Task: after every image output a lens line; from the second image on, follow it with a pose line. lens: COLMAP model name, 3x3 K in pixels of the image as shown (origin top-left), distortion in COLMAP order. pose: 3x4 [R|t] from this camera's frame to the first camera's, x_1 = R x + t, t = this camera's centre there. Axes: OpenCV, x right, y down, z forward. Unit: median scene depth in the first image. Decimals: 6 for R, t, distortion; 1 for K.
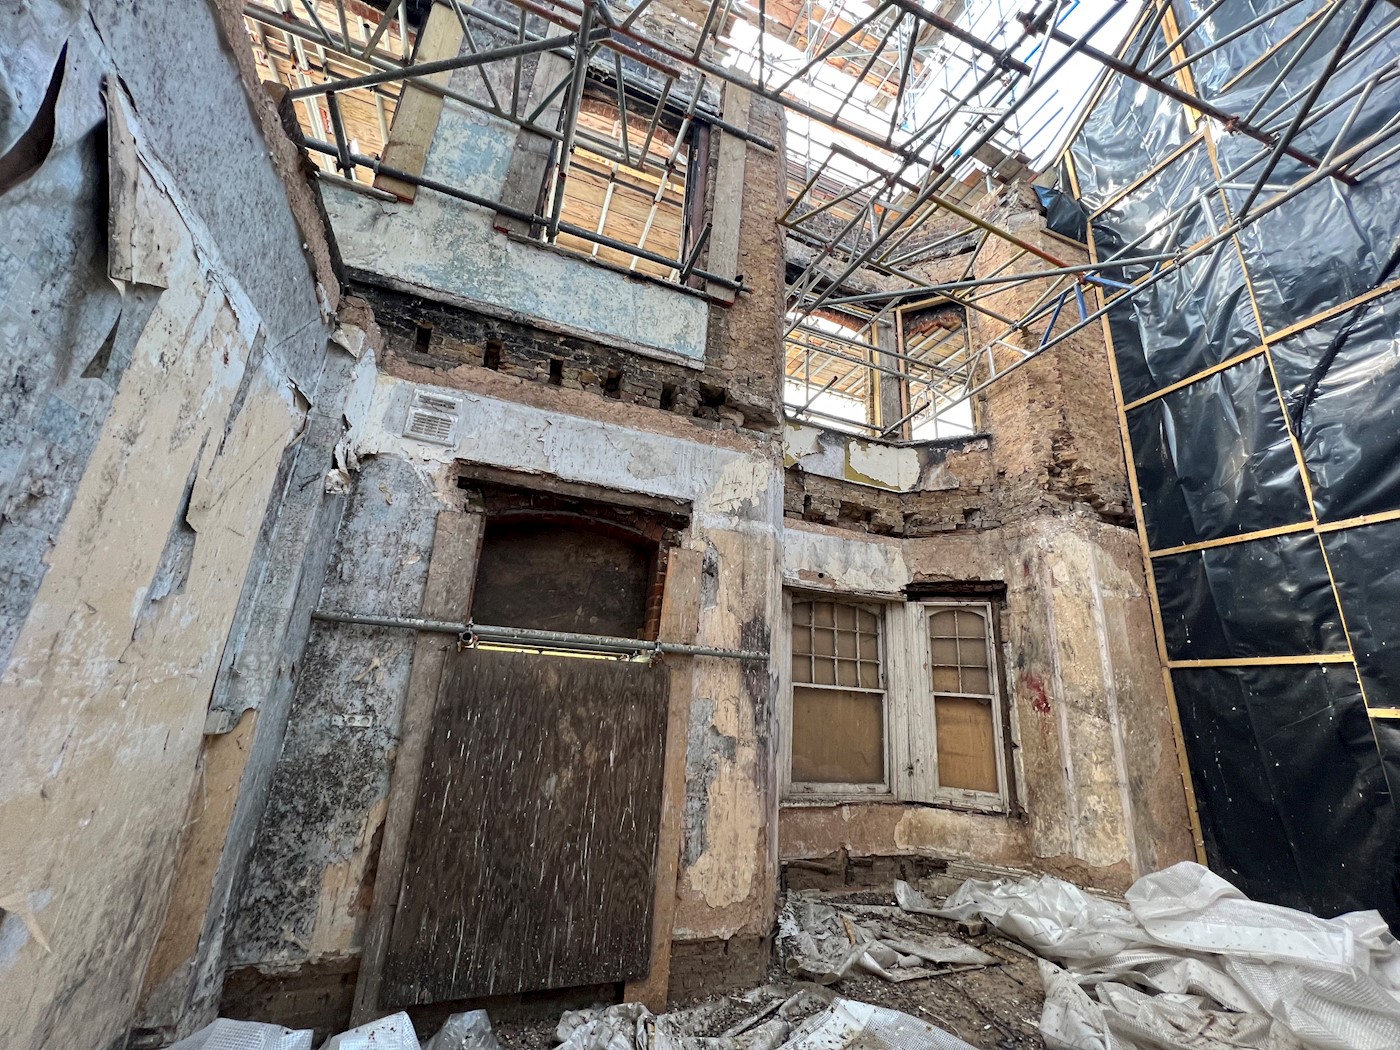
lens RADIAL K [[559.7, 0, 694.5], [0, 559.7, 523.4], [0, 0, 1]] dist [-0.001332, 0.000046]
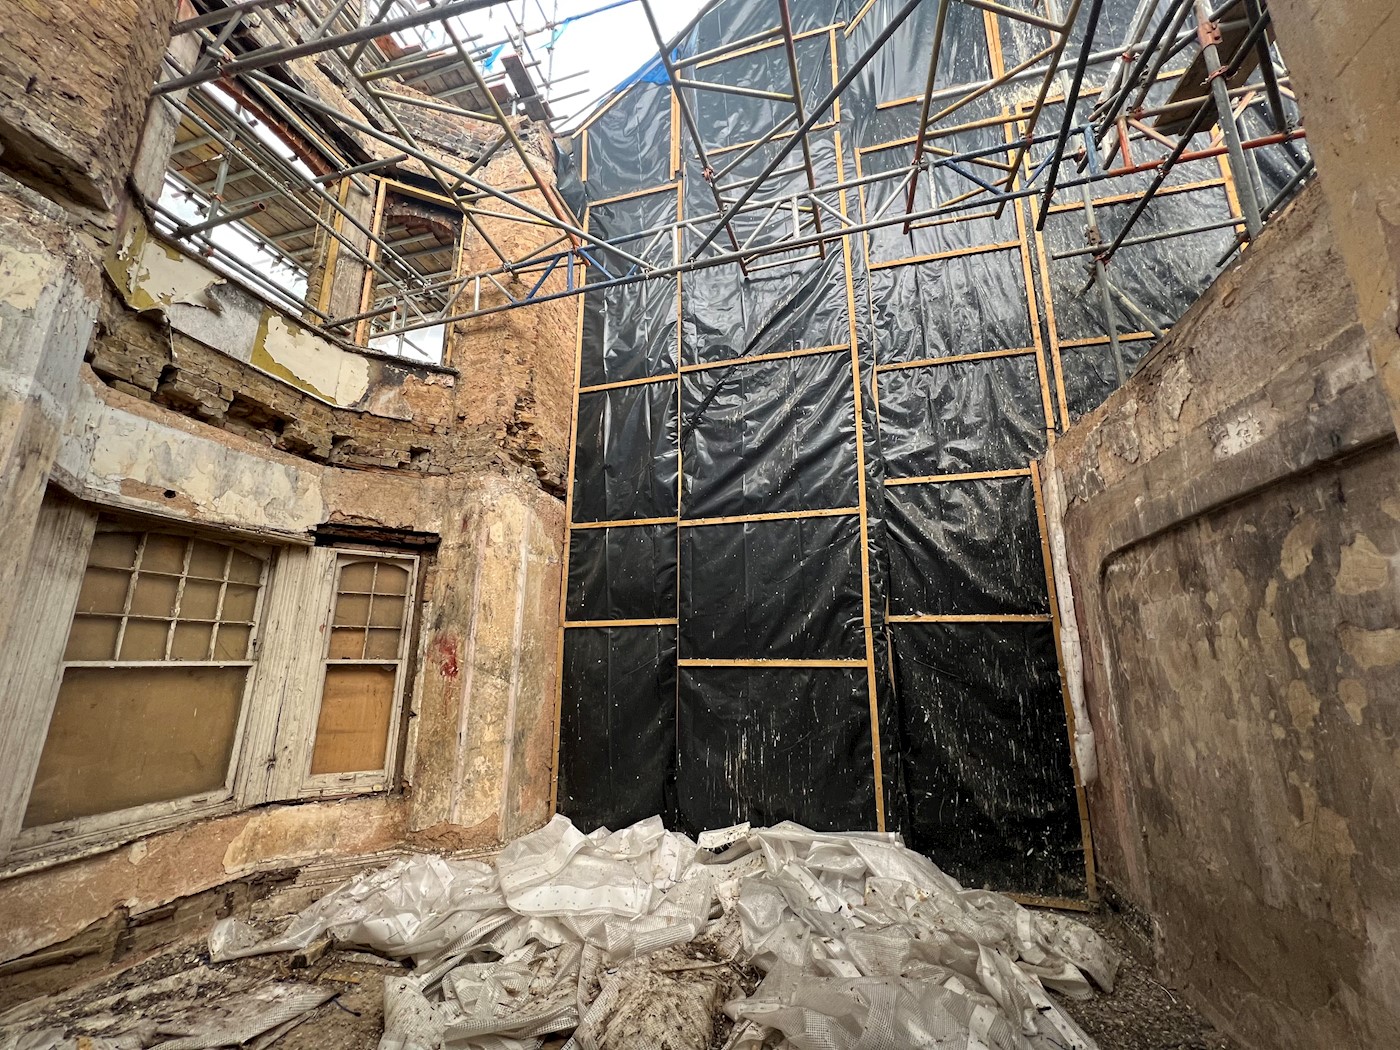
lens RADIAL K [[559.7, 0, 695.7], [0, 559.7, 522.2], [0, 0, 1]] dist [-0.001332, 0.000046]
pose [[0.589101, 0.129911, 0.797548, 0.087021], [-0.203376, 0.979057, -0.009255, 0.009256], [-0.782047, -0.156750, 0.603184, 0.157686]]
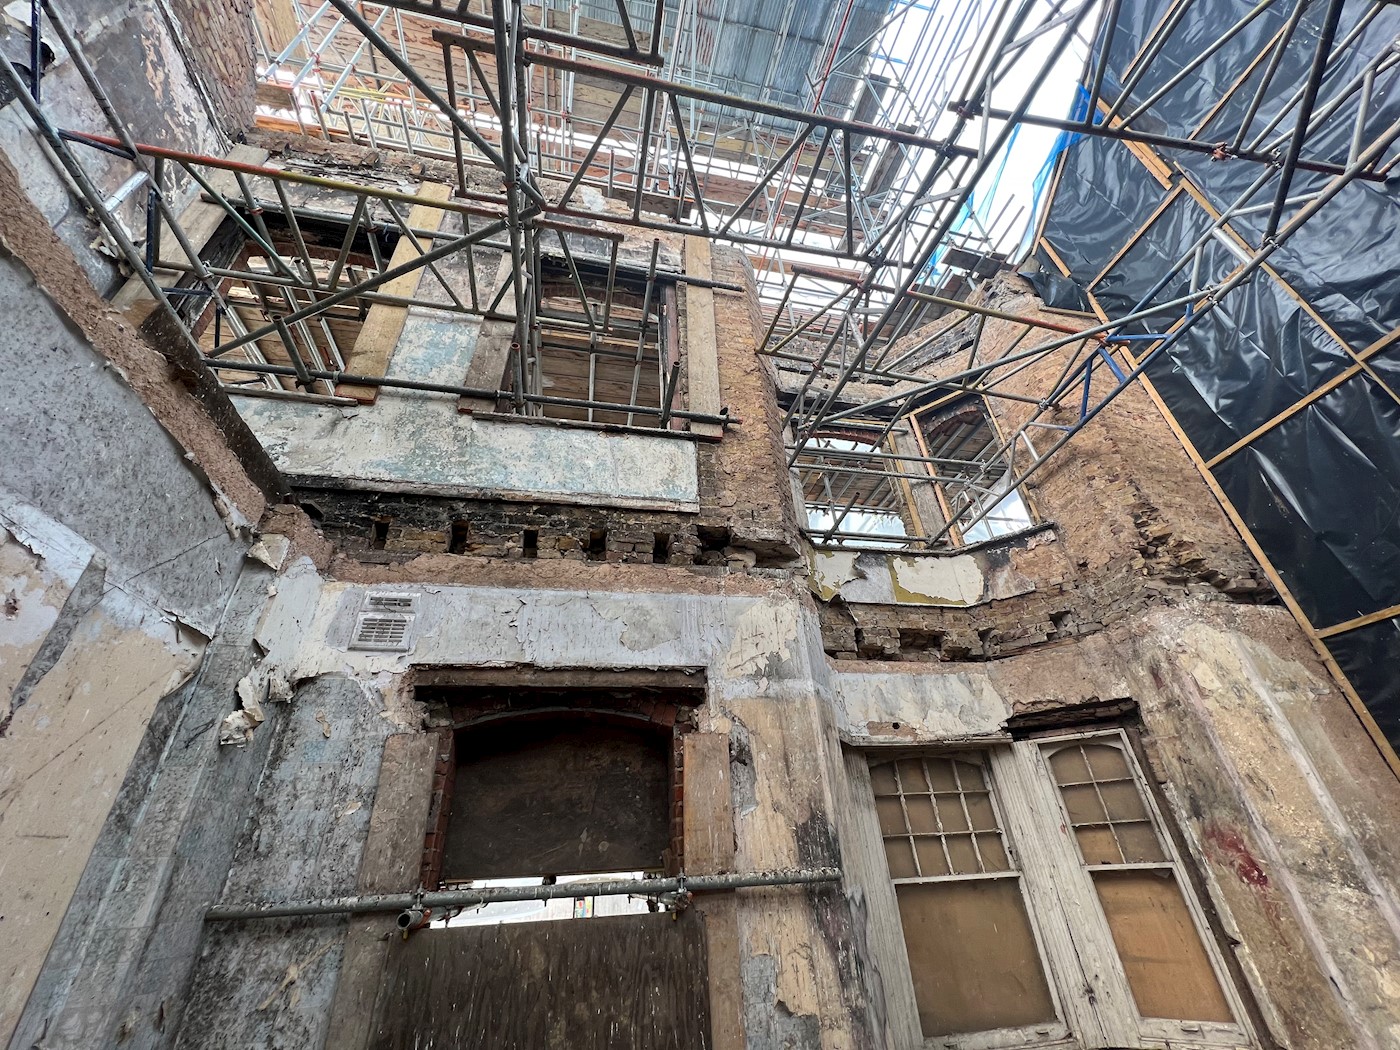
lens RADIAL K [[559.7, 0, 694.5], [0, 559.7, 523.5], [0, 0, 1]] dist [-0.001332, 0.000046]
pose [[0.981230, -0.178120, -0.073895, 0.060705], [0.153425, 0.953229, -0.260415, -0.023861], [0.116824, 0.244190, 0.962665, 0.131755]]
